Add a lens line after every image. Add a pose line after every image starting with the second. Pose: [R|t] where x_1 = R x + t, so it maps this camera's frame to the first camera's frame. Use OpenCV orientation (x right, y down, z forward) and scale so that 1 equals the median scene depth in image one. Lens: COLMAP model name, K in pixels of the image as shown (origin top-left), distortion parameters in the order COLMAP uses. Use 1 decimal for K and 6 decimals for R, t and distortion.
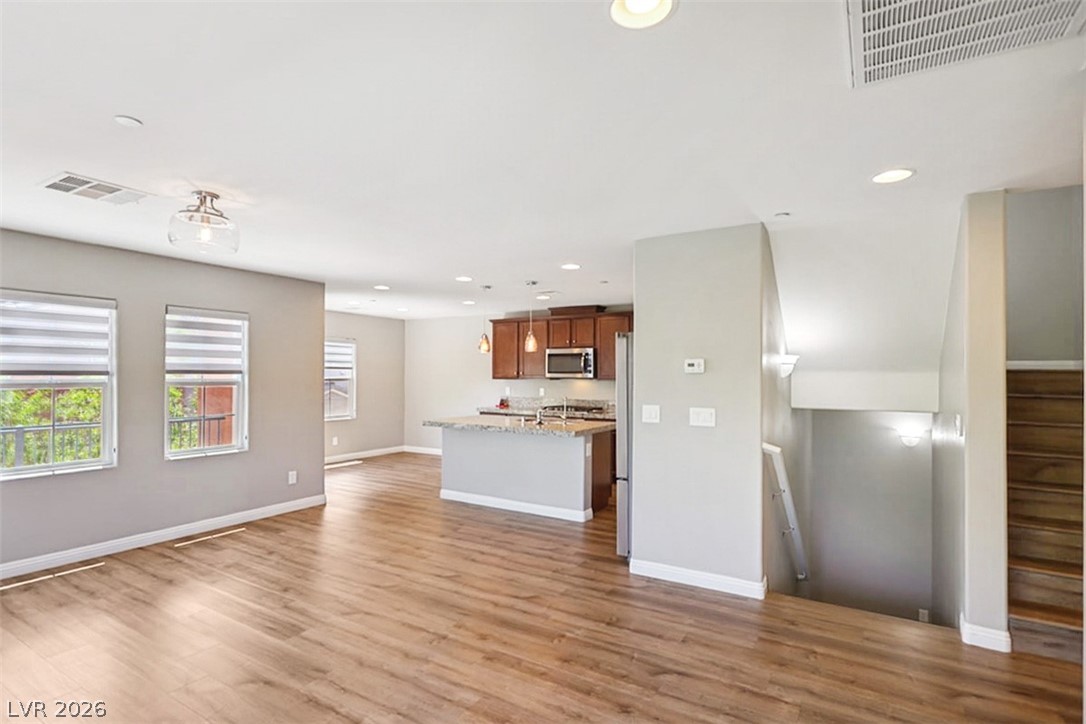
lens RADIAL K [[531.6, 0, 539.0], [0, 531.6, 369.3], [0, 0, 1]] dist [-0.000675, 0.000898]
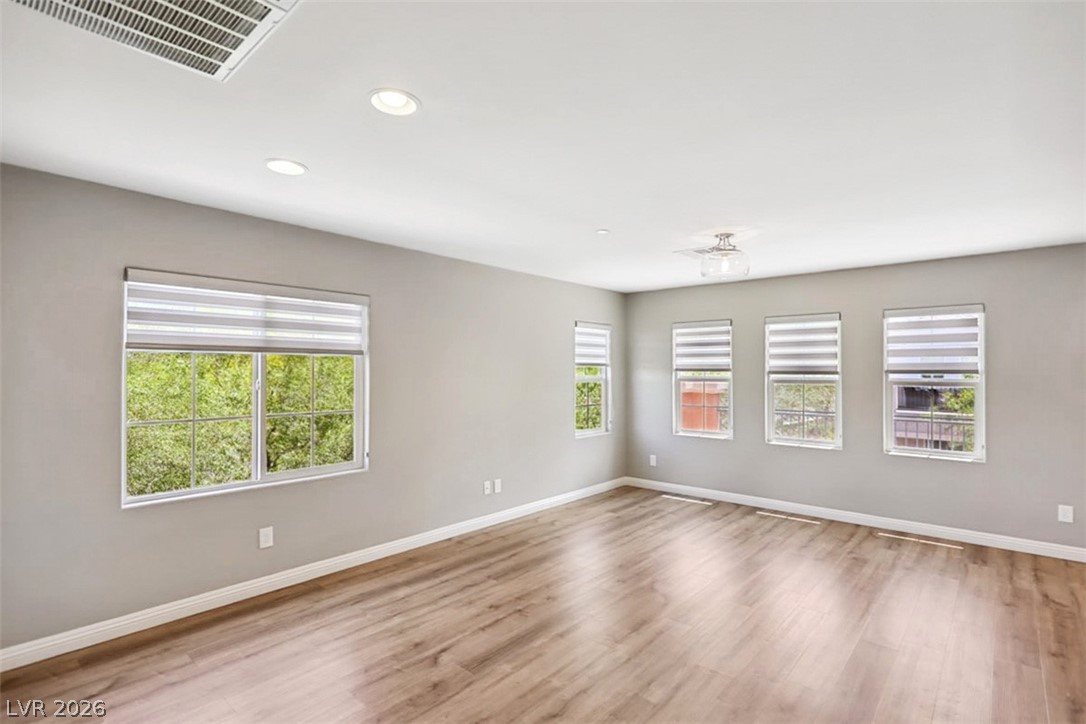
lens RADIAL K [[518.8, 0, 546.3], [0, 518.8, 368.1], [0, 0, 1]] dist [-0.000933, 0.000141]
pose [[-0.161385, -0.011376, -0.986826, 0.452677], [0.005064, 0.999911, -0.012355, 0.007255], [0.986879, -0.006991, -0.161313, 0.501053]]
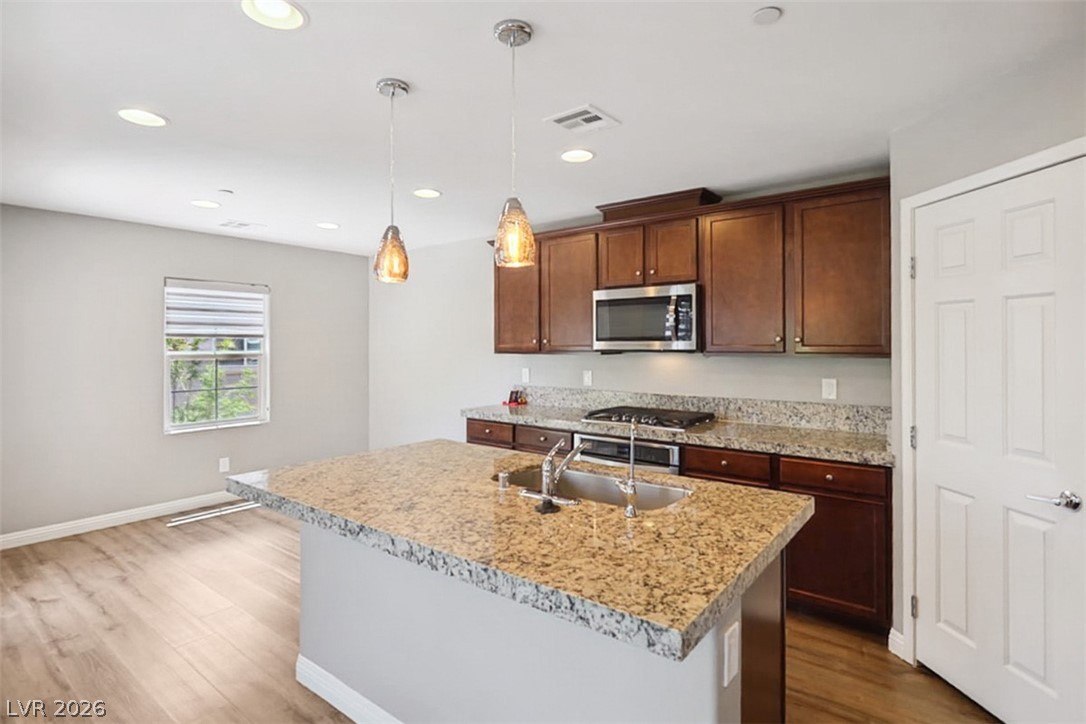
lens RADIAL K [[547.5, 0, 546.3], [0, 547.5, 345.6], [0, 0, 1]] dist [-0.001222, 0.000160]
pose [[0.993808, -0.009581, -0.110694, 0.046005], [0.011015, 0.999863, 0.012351, 0.008323], [0.110561, -0.013493, 0.993778, 0.879802]]
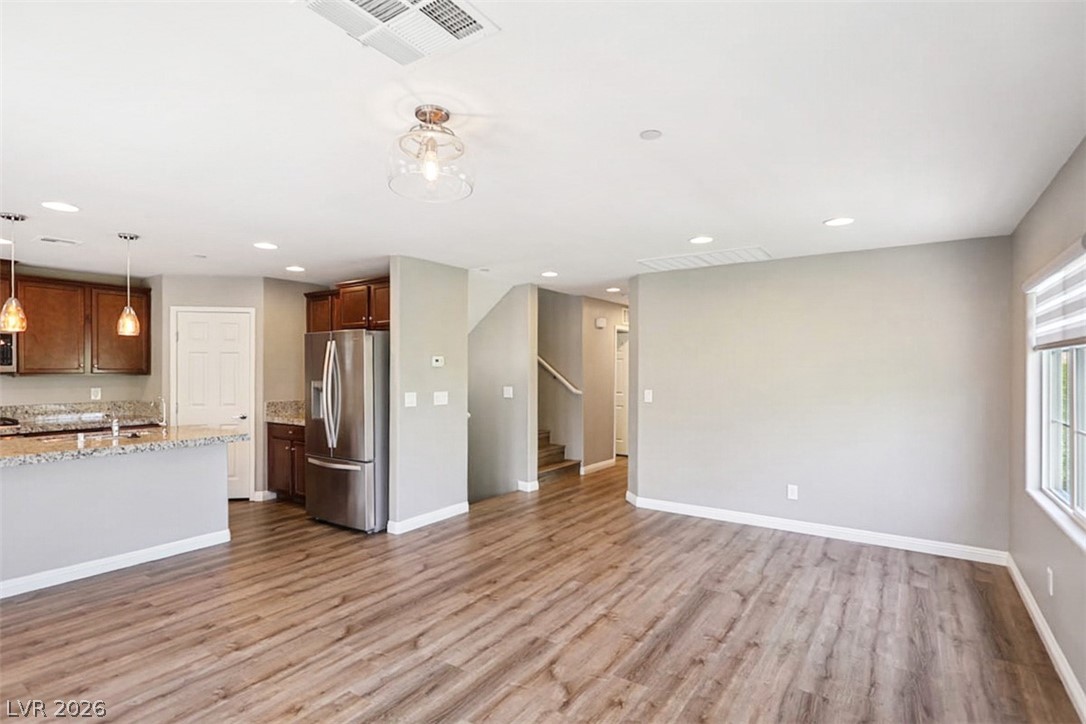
lens RADIAL K [[531.6, 0, 539.0], [0, 531.6, 369.3], [0, 0, 1]] dist [-0.000675, 0.000898]
pose [[0.060943, -0.007899, 0.998110, -0.852103], [-0.011125, 0.999901, 0.008592, -0.000585], [-0.998079, -0.011627, 0.060849, 0.529445]]
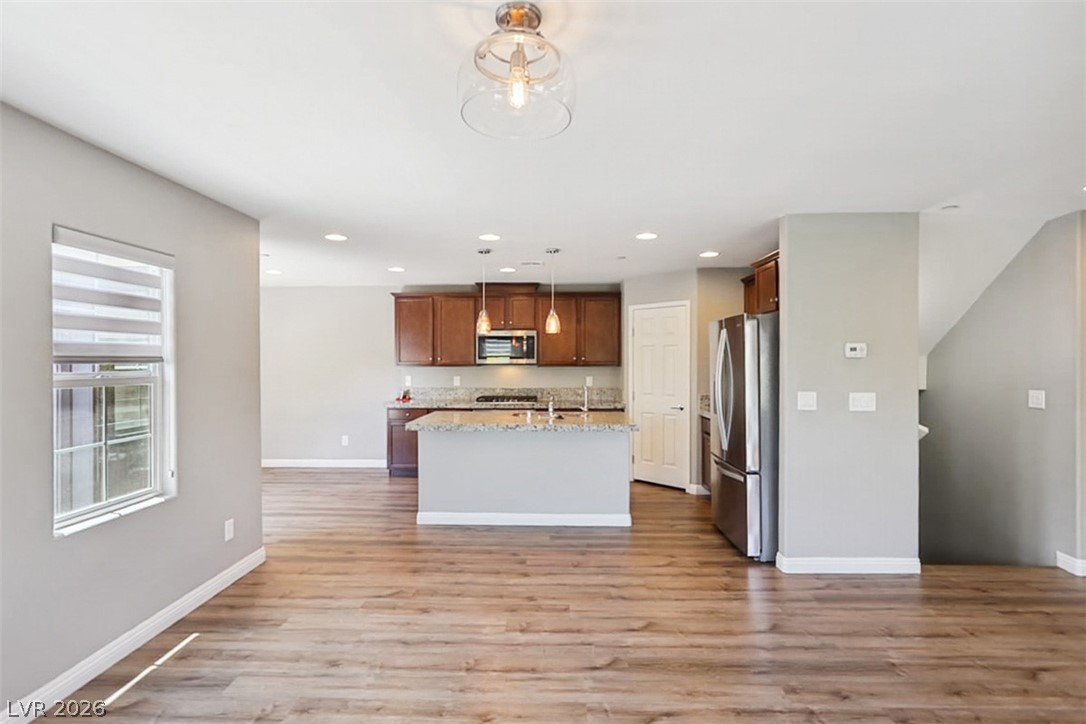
lens RADIAL K [[535.0, 0, 544.4], [0, 535.0, 360.5], [0, 0, 1]] dist [-0.000892, 0.000698]
pose [[0.867266, -0.007127, 0.497795, -0.561795], [0.001431, 0.999929, 0.011824, 0.000068], [-0.497844, -0.009543, 0.867214, 0.346654]]
